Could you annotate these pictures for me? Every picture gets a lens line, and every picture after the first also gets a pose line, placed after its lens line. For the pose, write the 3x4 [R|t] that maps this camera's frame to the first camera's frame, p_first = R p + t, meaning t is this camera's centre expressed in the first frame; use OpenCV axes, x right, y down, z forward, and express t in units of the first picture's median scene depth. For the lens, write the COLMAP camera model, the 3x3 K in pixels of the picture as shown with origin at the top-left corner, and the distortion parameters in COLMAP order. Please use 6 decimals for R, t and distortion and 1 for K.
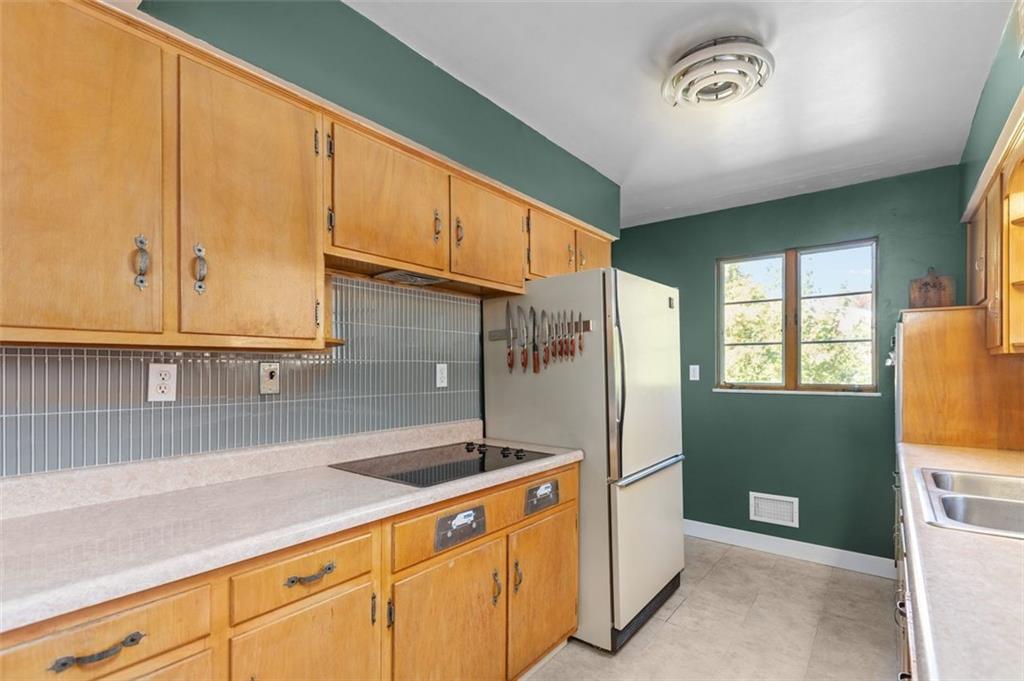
lens RADIAL K [[470.9, 0, 505.0], [0, 470.9, 372.6], [0, 0, 1]] dist [0.001824, 0.000456]
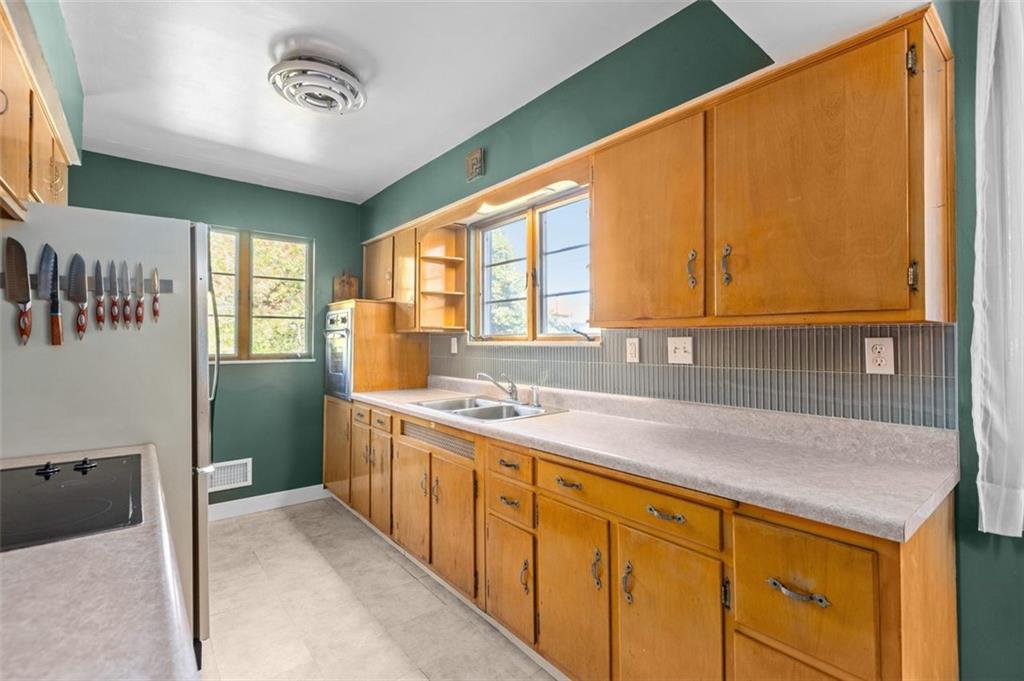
lens RADIAL K [[470.9, 0, 511.1], [0, 470.9, 337.6], [0, 0, 1]] dist [0.001824, 0.000456]
pose [[0.218193, 0.009922, 0.975855, -0.398226], [0.002154, 0.999941, -0.010649, -0.001213], [-0.975903, 0.004425, 0.218159, 0.208167]]
